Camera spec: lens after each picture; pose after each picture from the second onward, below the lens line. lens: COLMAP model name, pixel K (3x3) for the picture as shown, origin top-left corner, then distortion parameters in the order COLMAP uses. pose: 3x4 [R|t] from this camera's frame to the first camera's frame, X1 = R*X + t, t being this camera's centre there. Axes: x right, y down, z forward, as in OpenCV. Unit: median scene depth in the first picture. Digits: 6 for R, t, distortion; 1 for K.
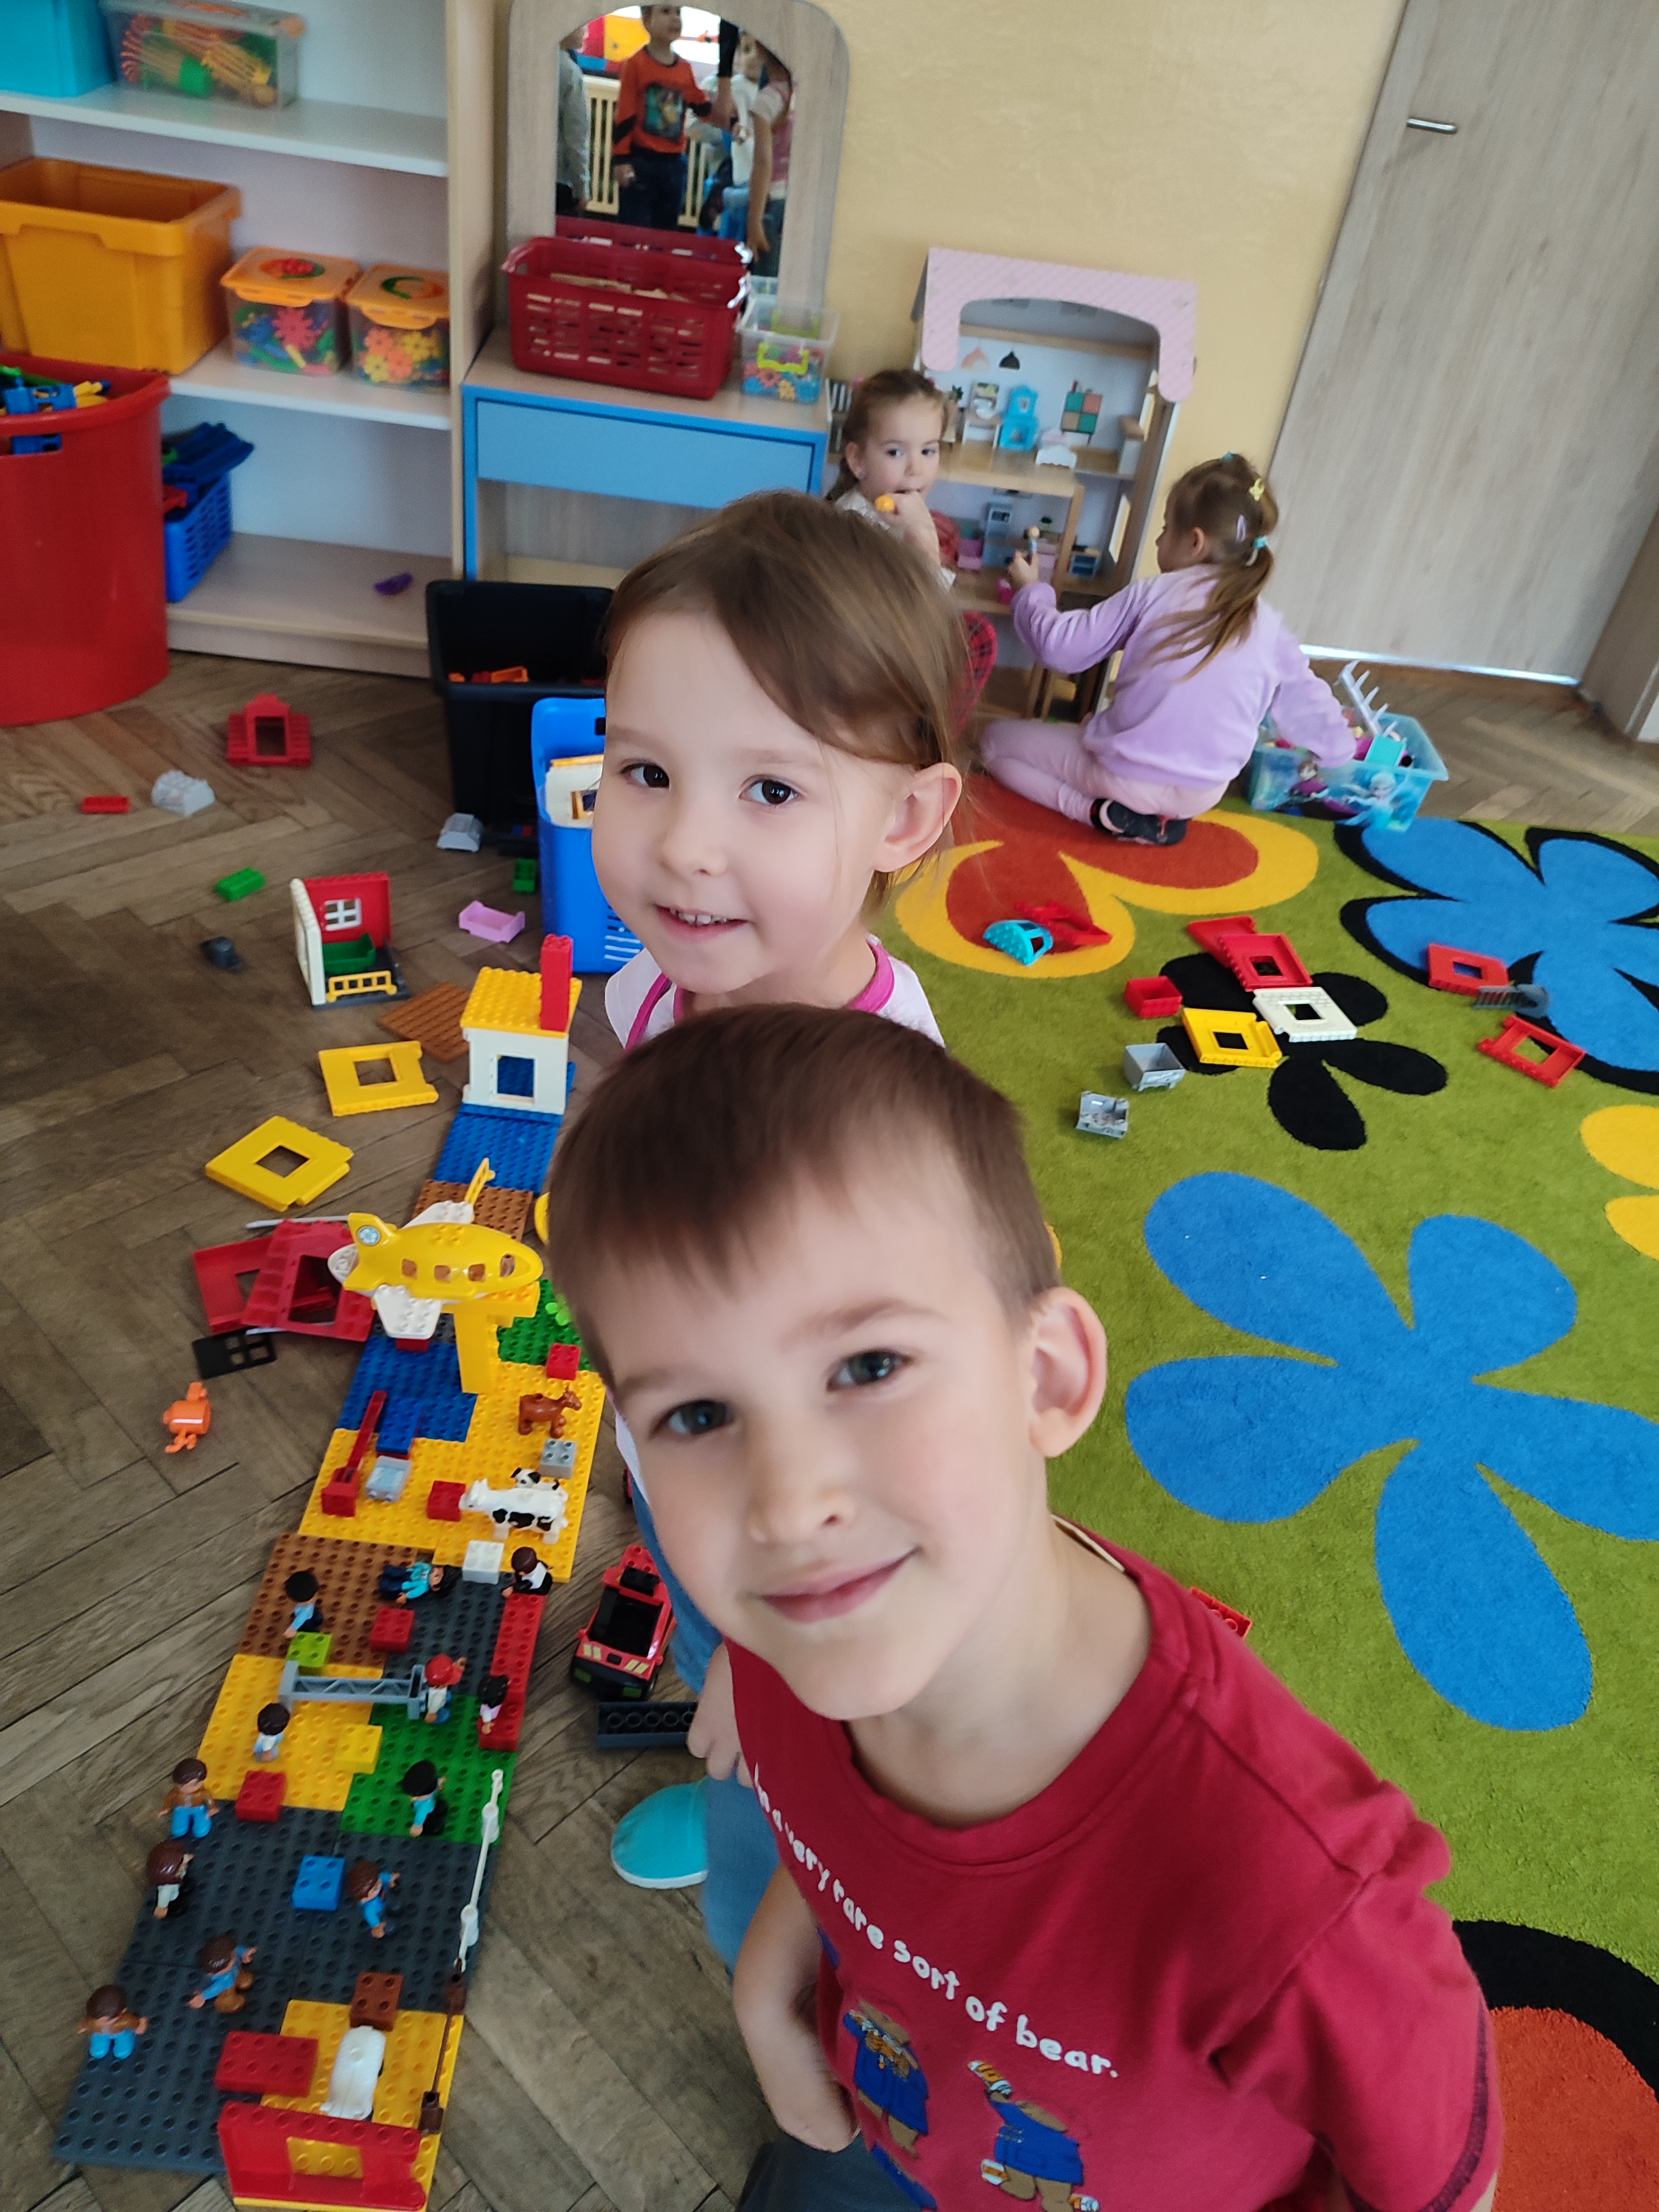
lens RADIAL K [[1616.2, 0, 829.8], [0, 1616.2, 1106.4], [0, 0, 1]] dist [0.024508, -0.021427]
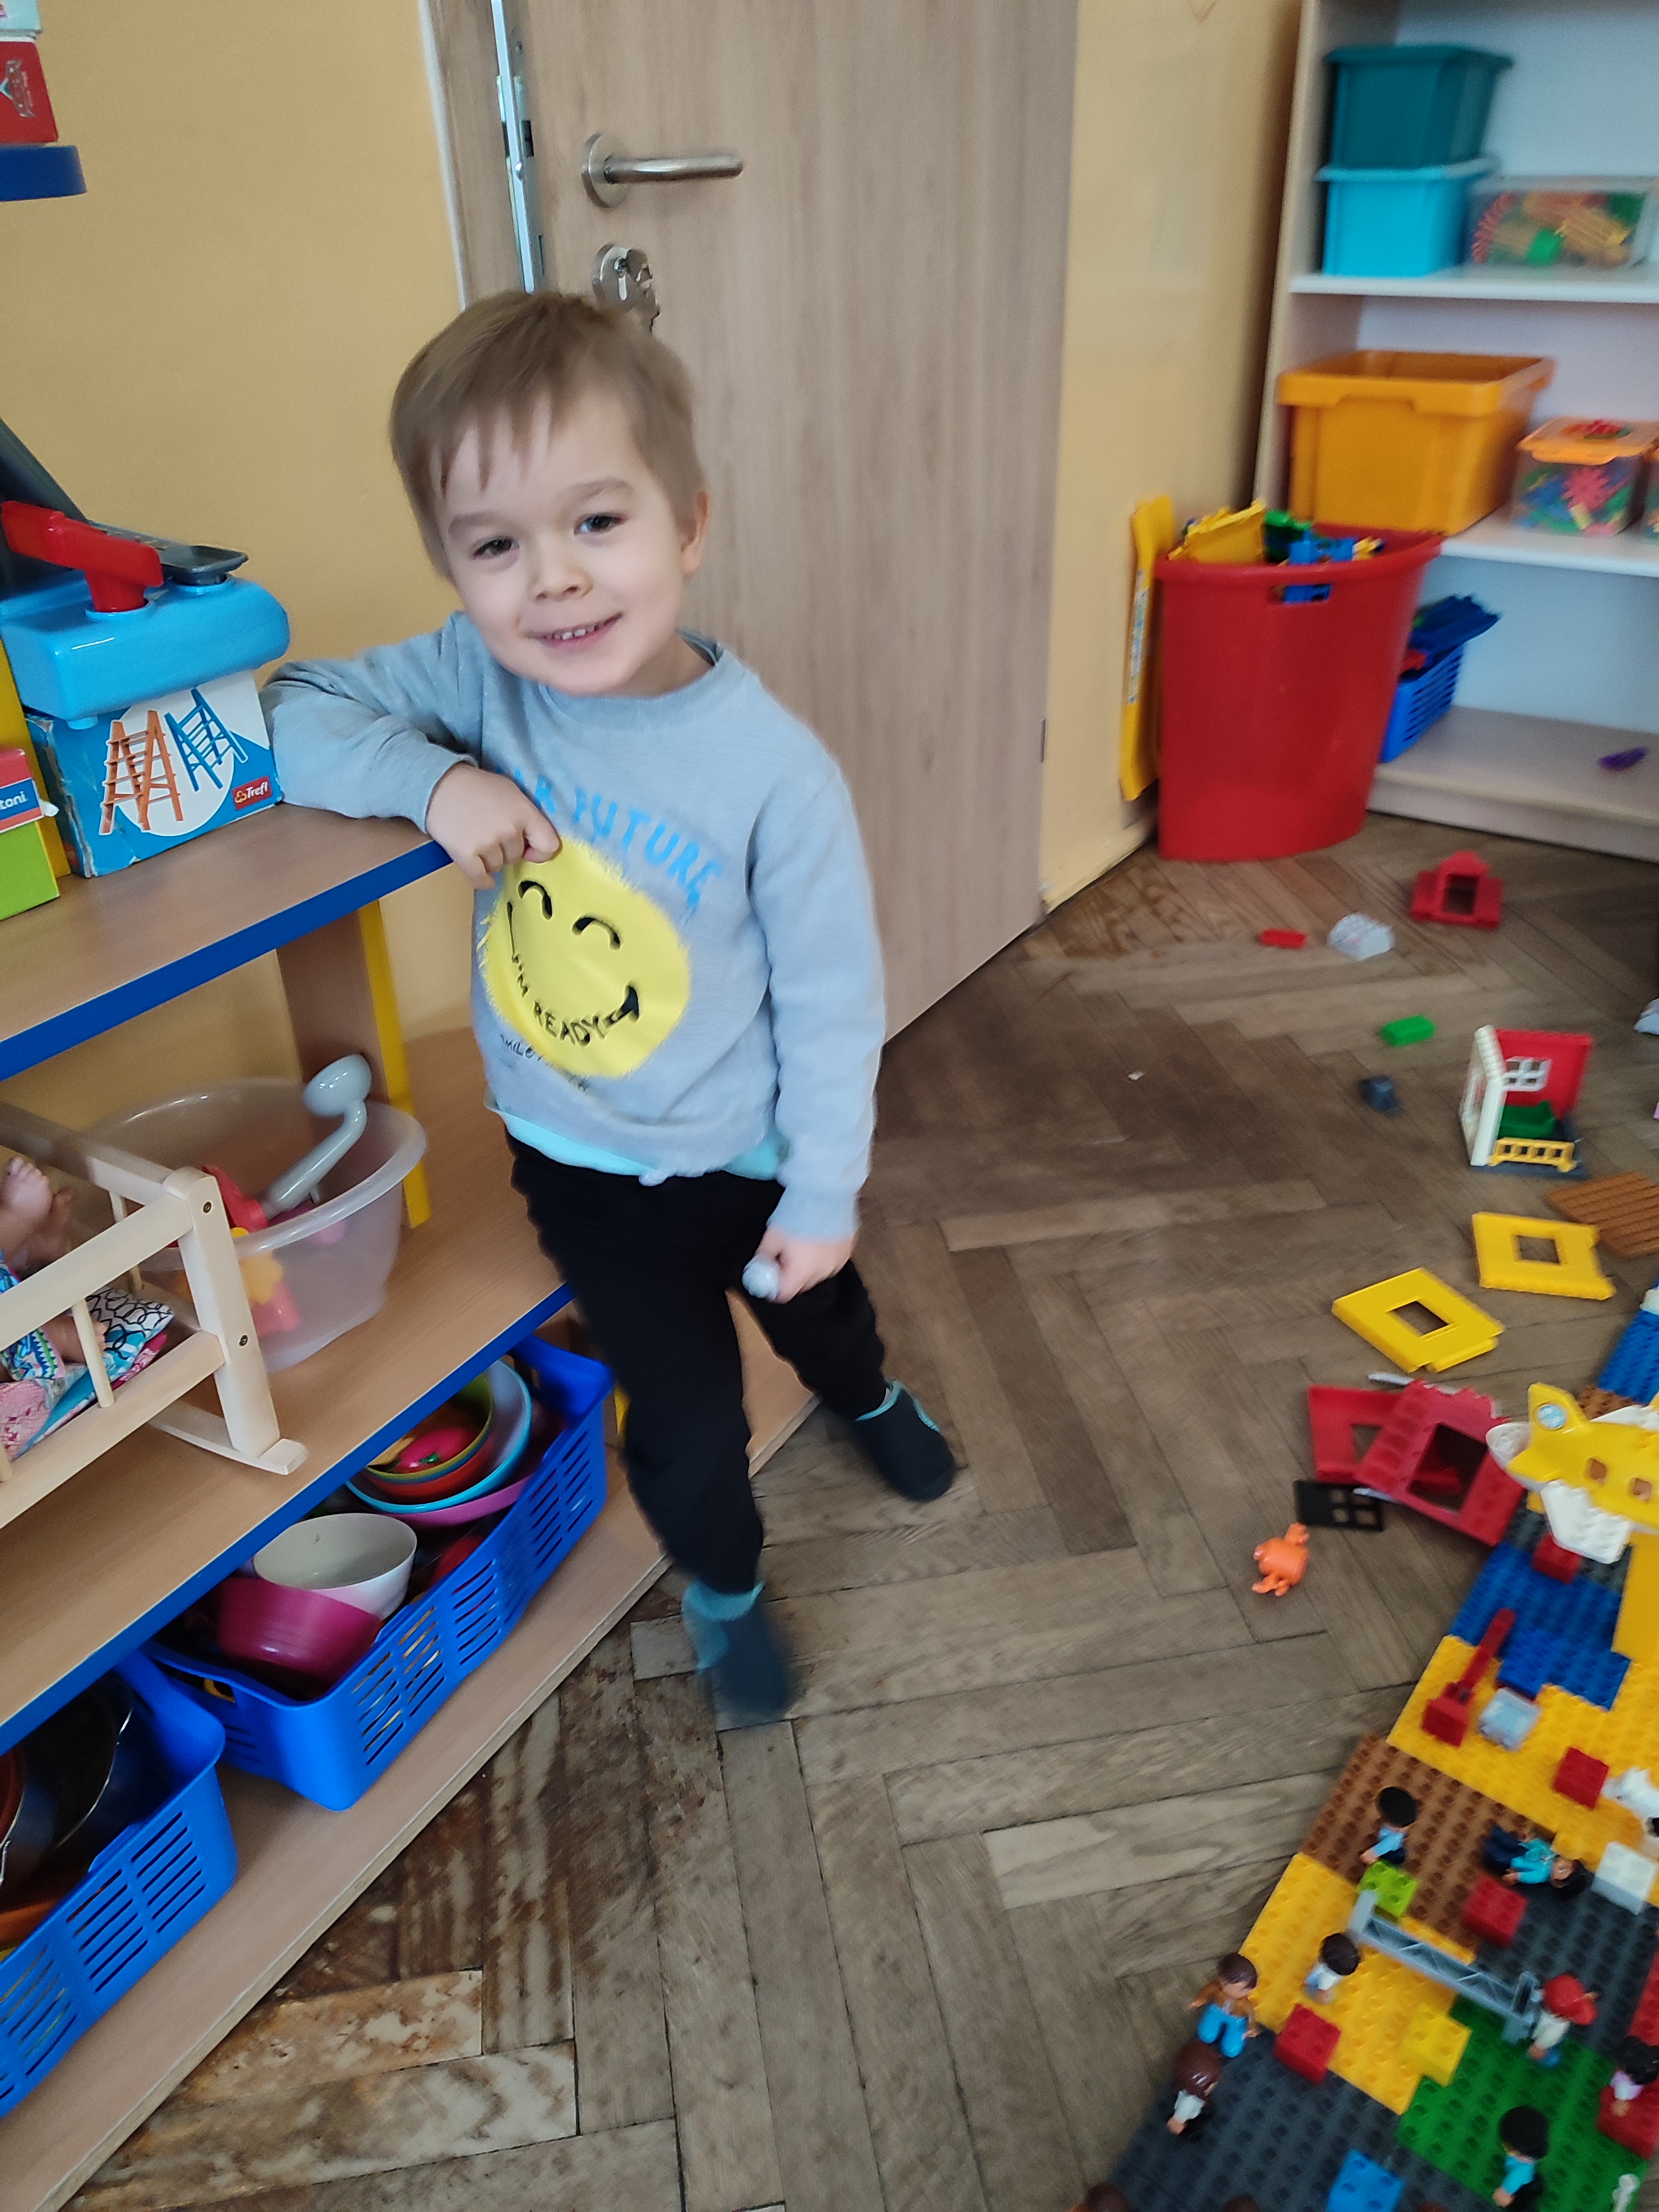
lens RADIAL K [[1616.2, 0, 828.1], [0, 1616.2, 1101.6], [0, 0, 1]] dist [0.024508, -0.021427]
pose [[0.796186, 0.175188, -0.579135, -0.100738], [-0.255372, 0.965031, -0.059159, 0.053592], [0.548520, 0.194997, 0.813082, 0.079249]]
